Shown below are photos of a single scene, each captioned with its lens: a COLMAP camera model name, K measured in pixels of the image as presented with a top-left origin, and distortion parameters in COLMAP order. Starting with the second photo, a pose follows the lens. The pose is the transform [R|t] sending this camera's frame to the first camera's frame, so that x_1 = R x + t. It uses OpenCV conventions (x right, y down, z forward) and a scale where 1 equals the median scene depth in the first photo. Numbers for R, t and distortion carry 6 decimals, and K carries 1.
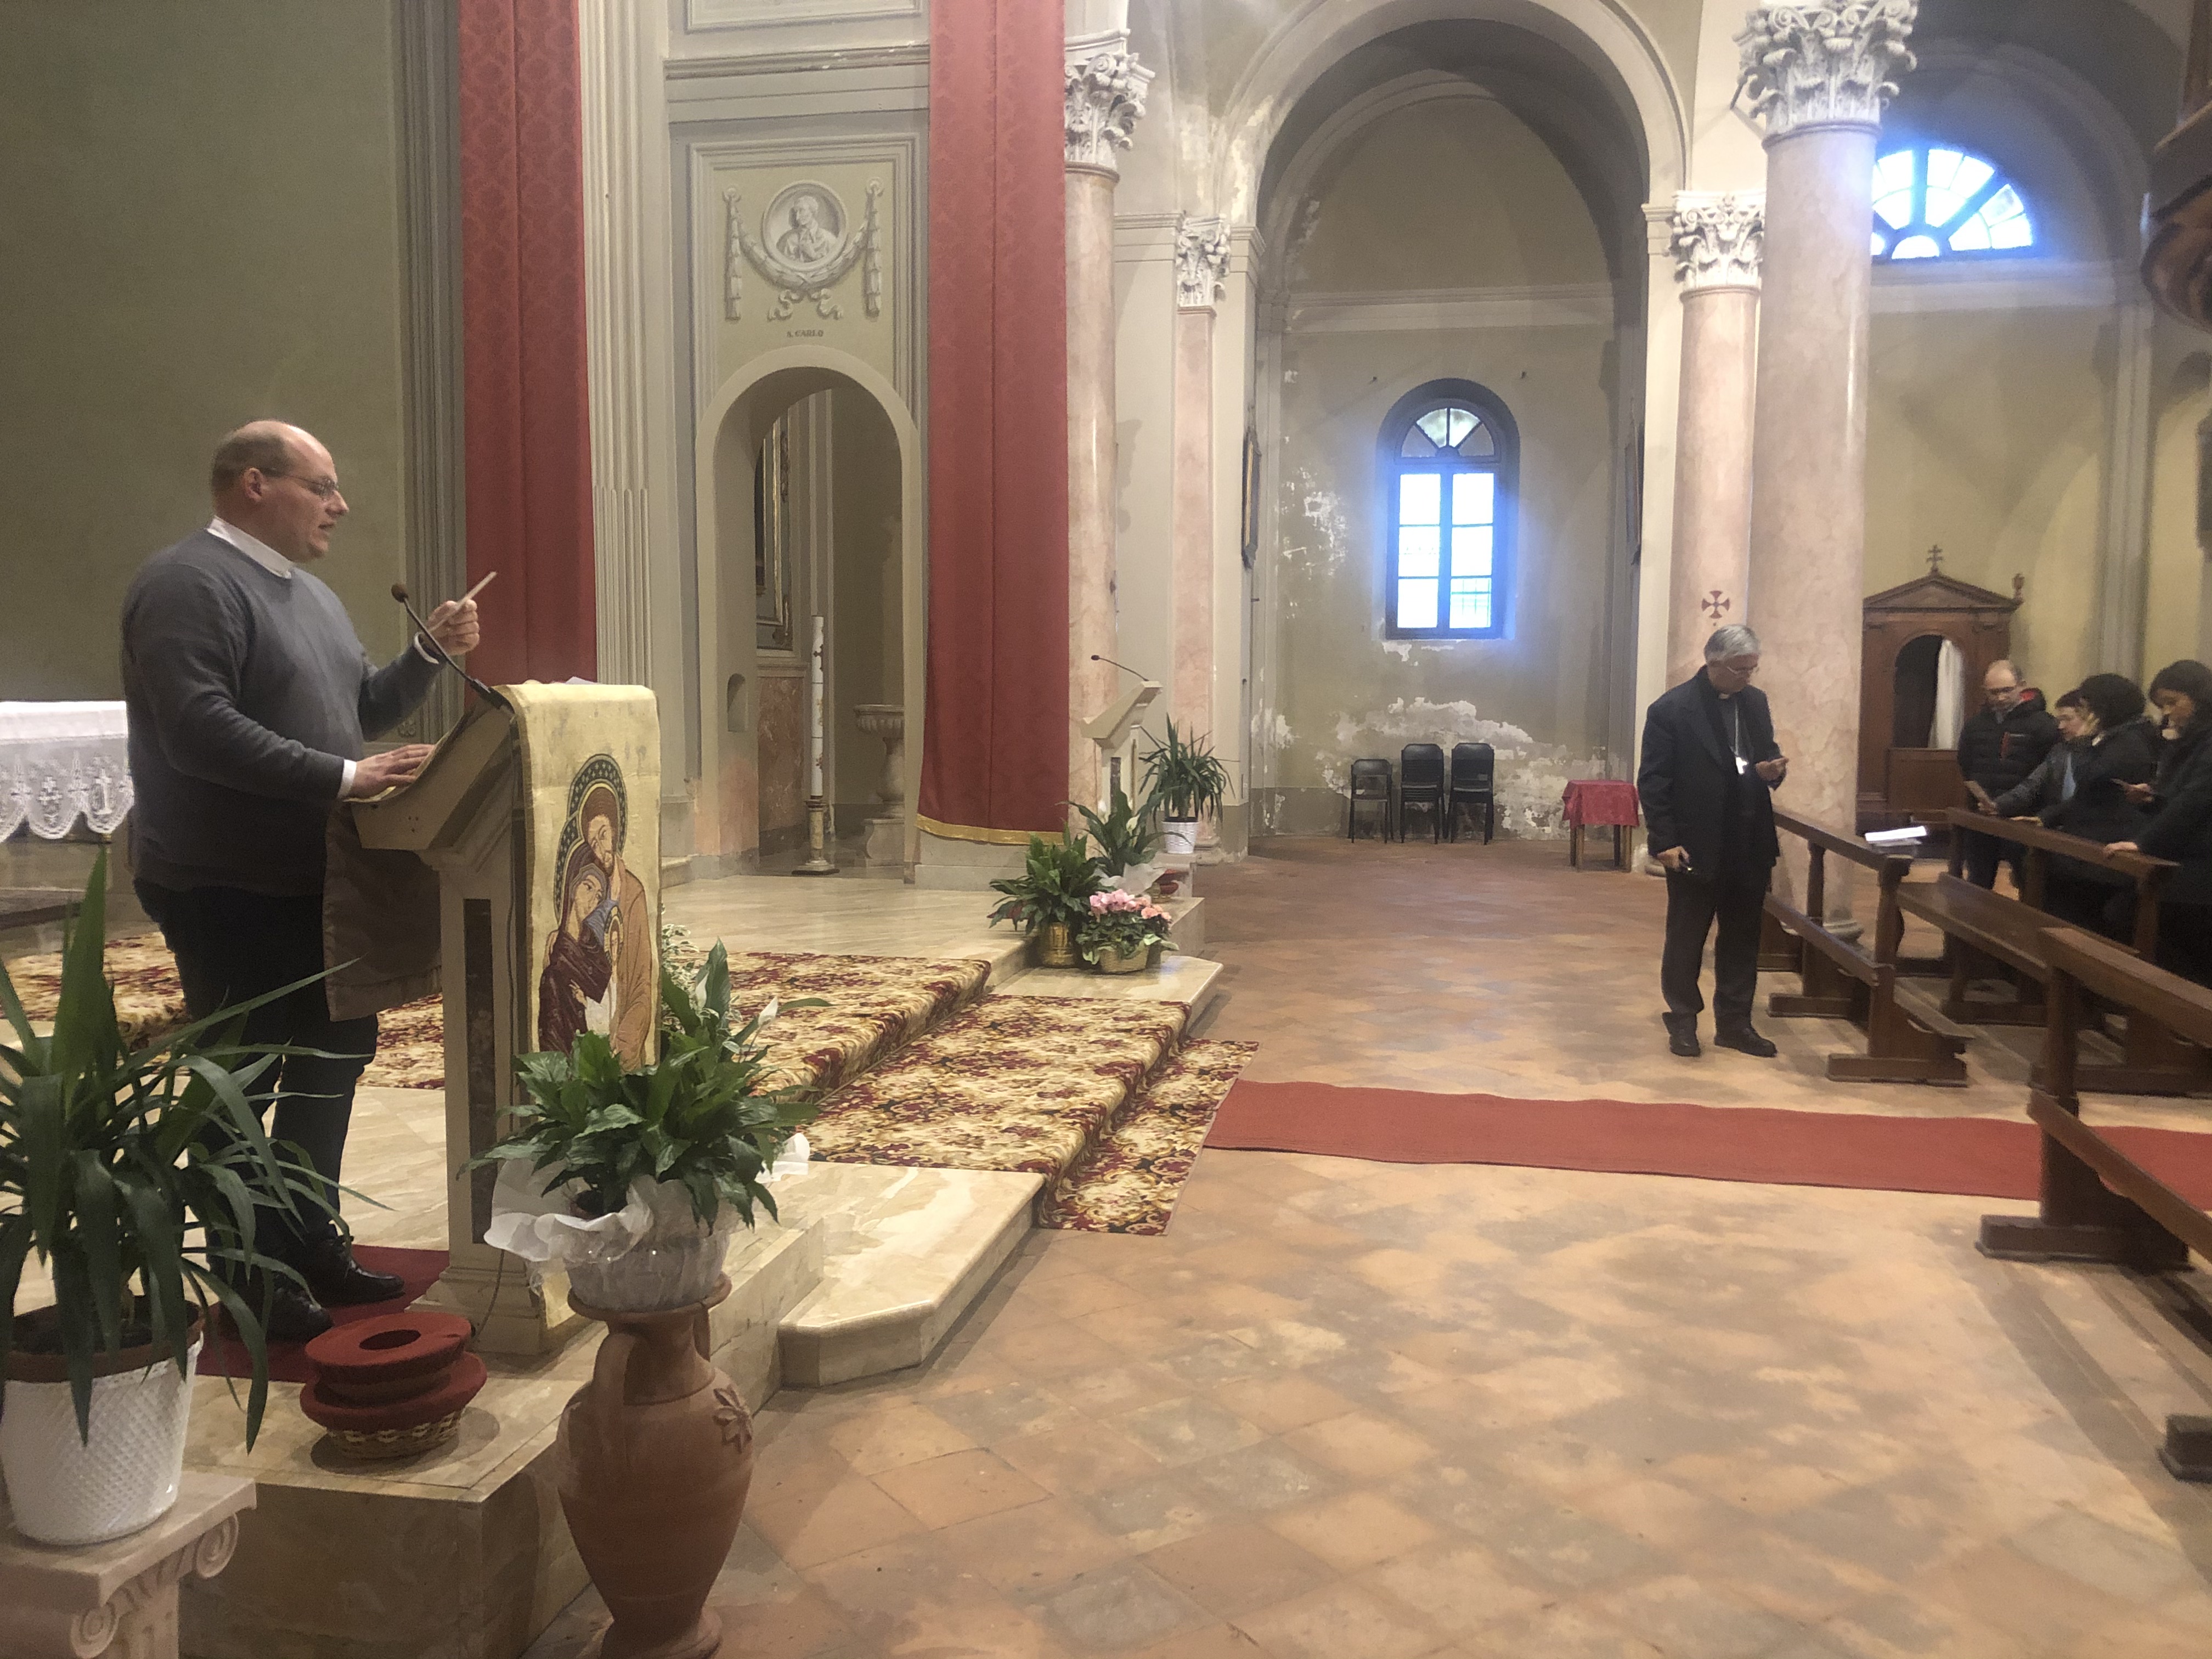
lens RADIAL K [[1813.4, 0, 1106.4], [0, 1813.4, 806.4], [0, 0, 1]] dist [0.052029, -0.054728]
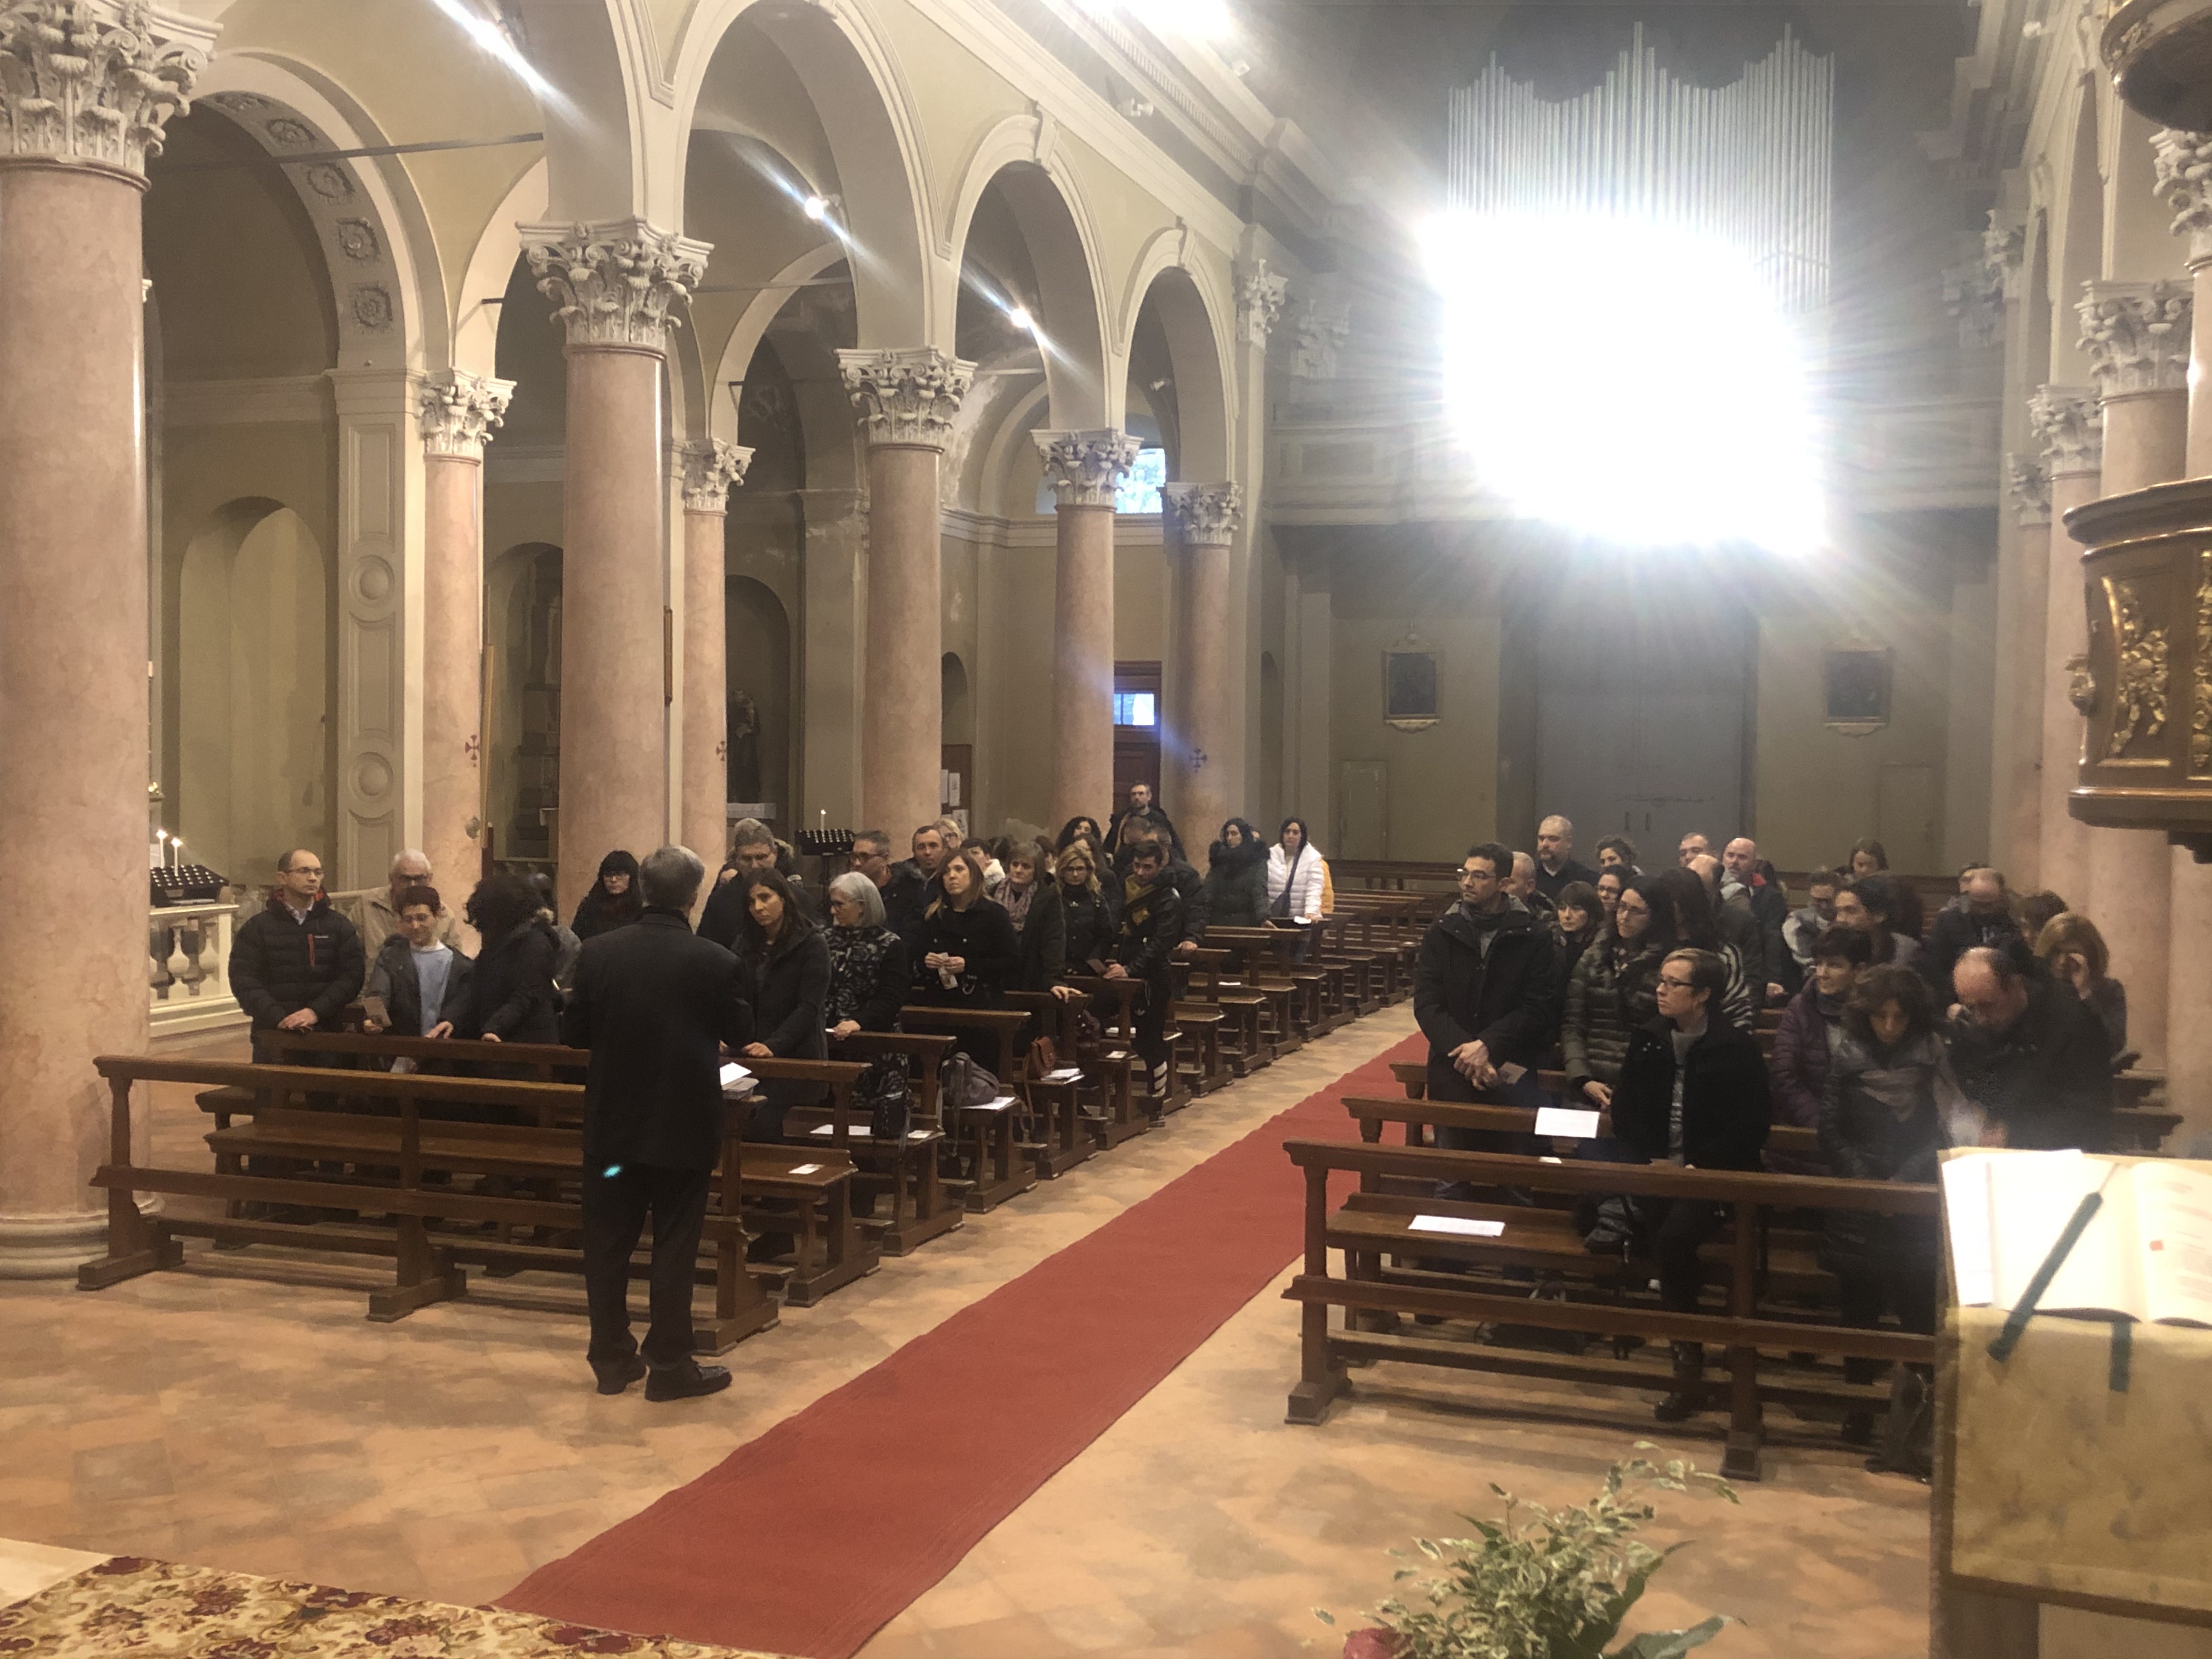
lens RADIAL K [[2161.2, 0, 1118.2], [0, 2161.2, 833.0], [0, 0, 1]] dist [0.006515, 0.007516]
pose [[0.127531, -0.038737, 0.991078, -0.599950], [0.060915, 0.997657, 0.031155, -0.123275], [-0.989962, 0.056398, 0.129592, 0.610051]]
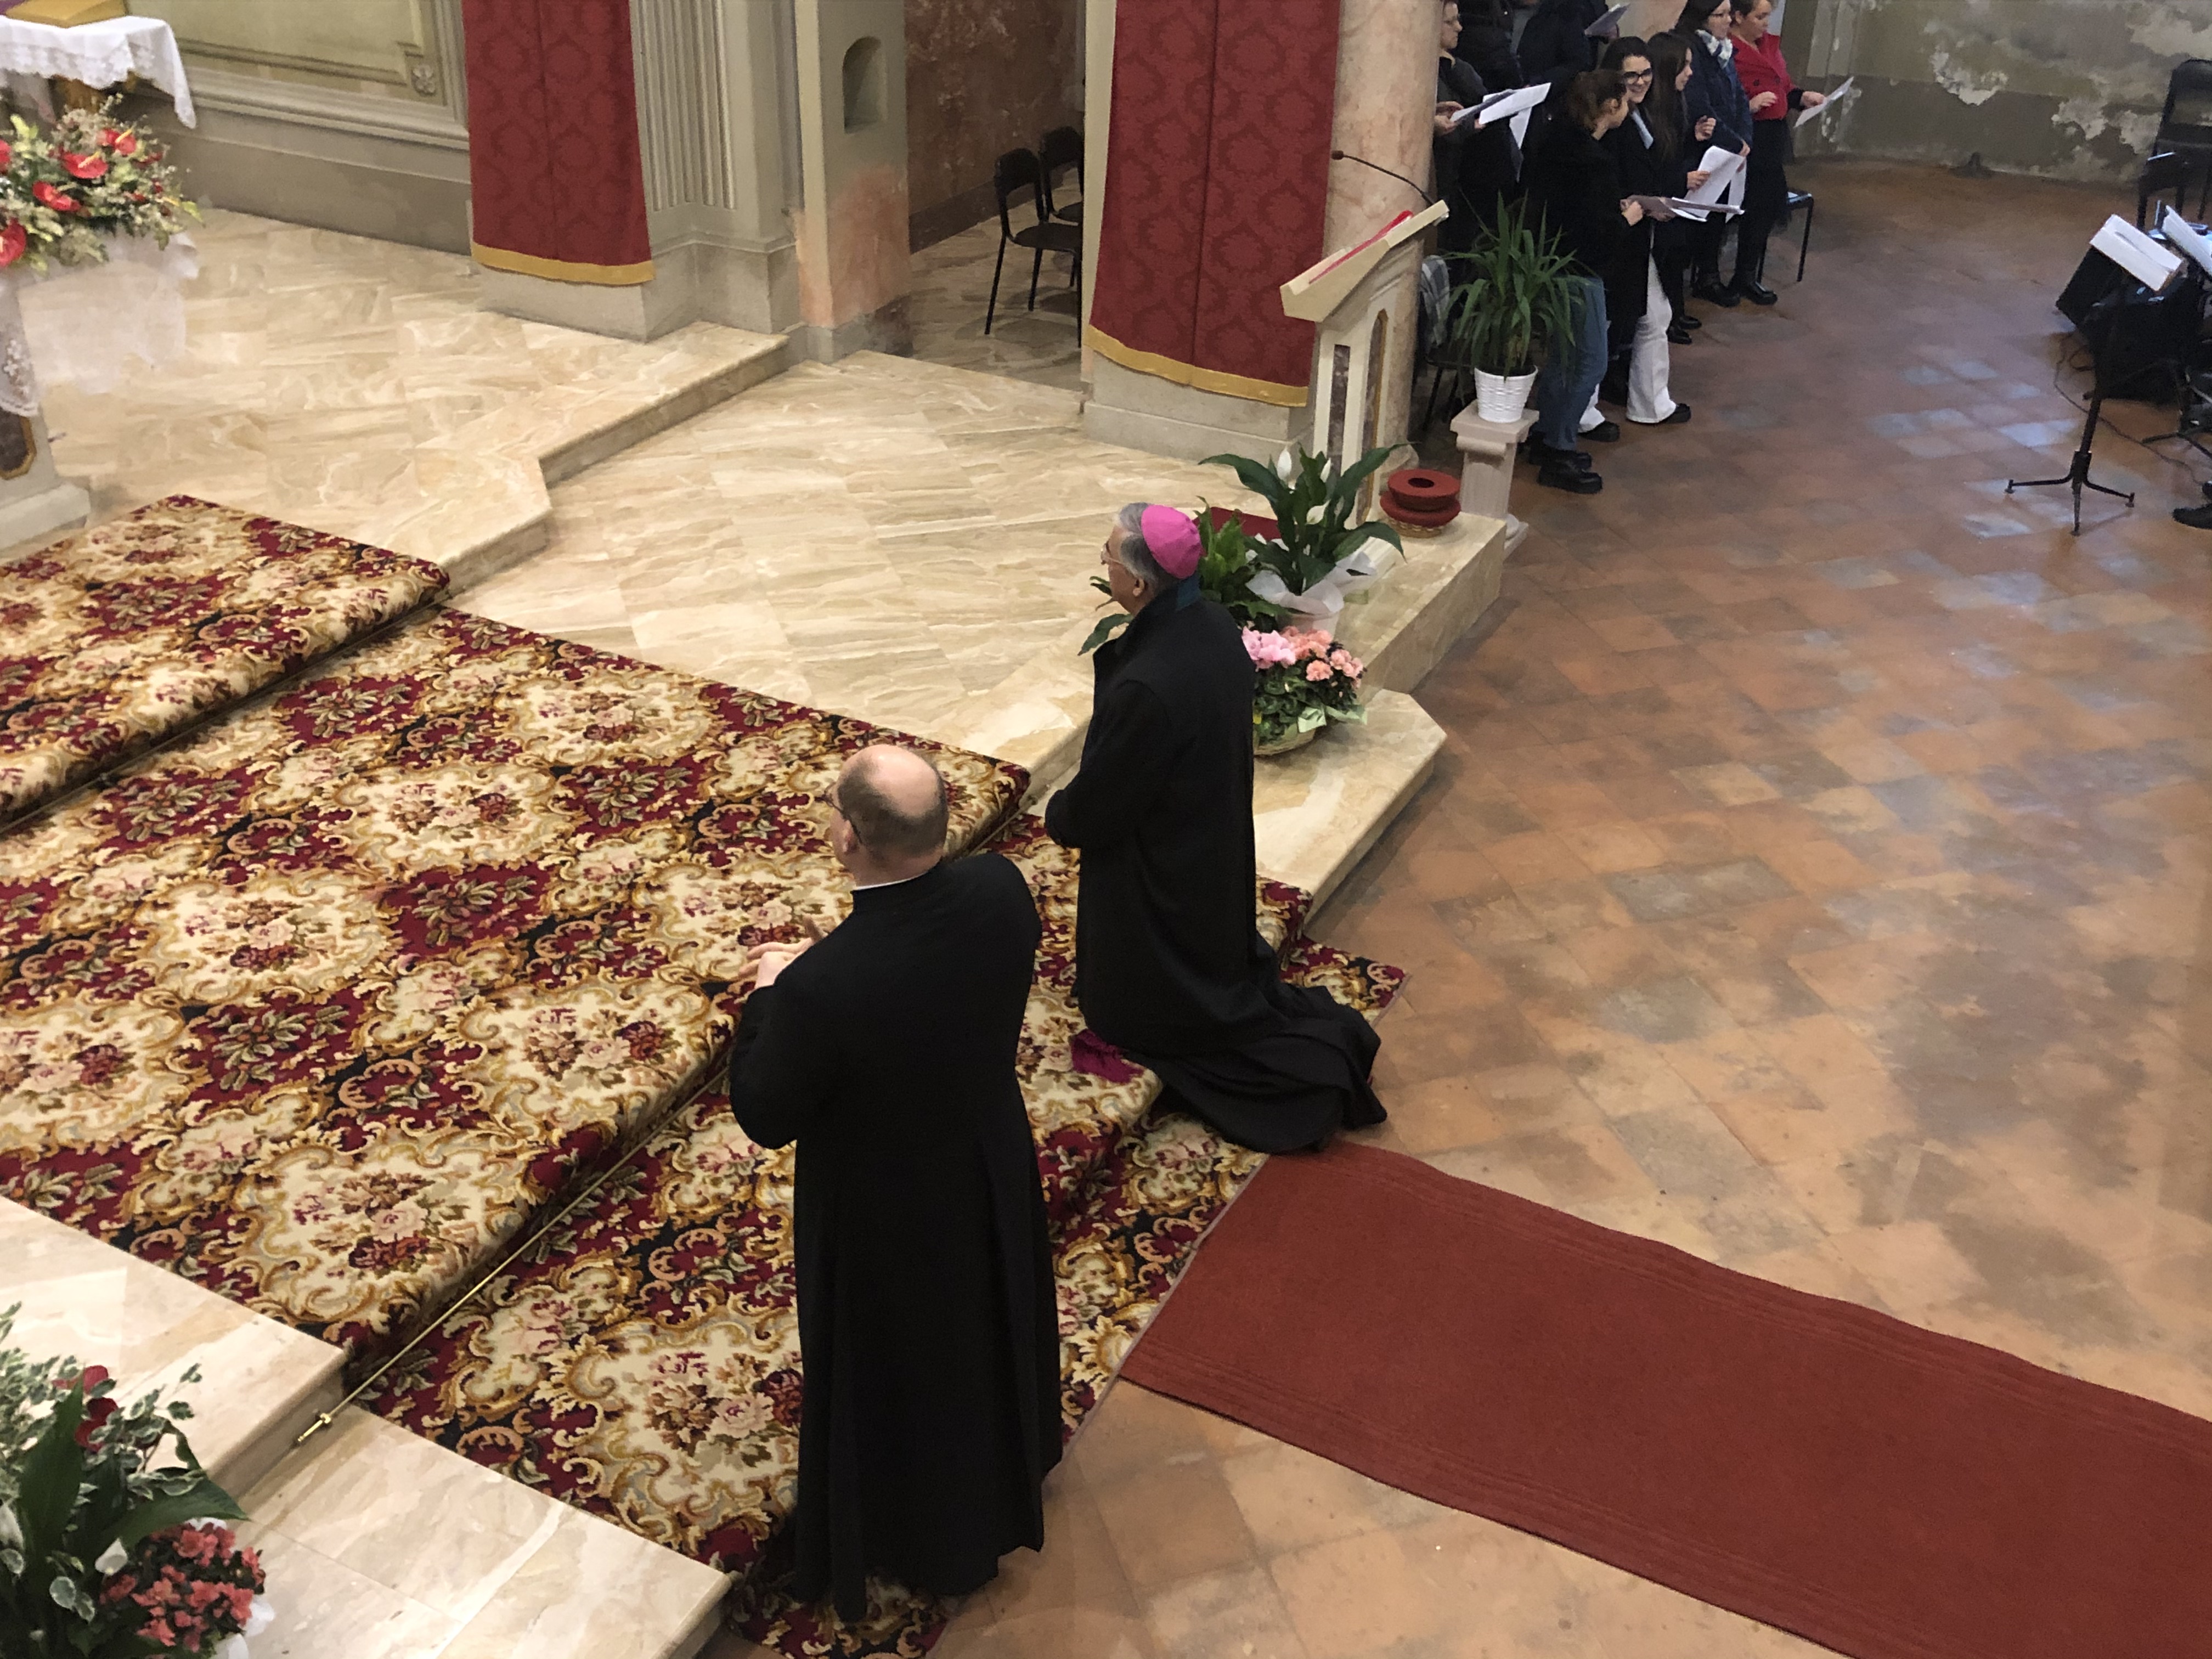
lens RADIAL K [[2289.0, 0, 1106.0], [0, 2289.0, 829.5], [0, 0, 1]] dist [0.052882, -0.129807]
pose [[0.961548, 0.148668, -0.230917, 0.165577], [-0.034062, 0.898877, 0.436874, -0.271216], [0.272516, -0.412210, 0.869378, 0.295518]]
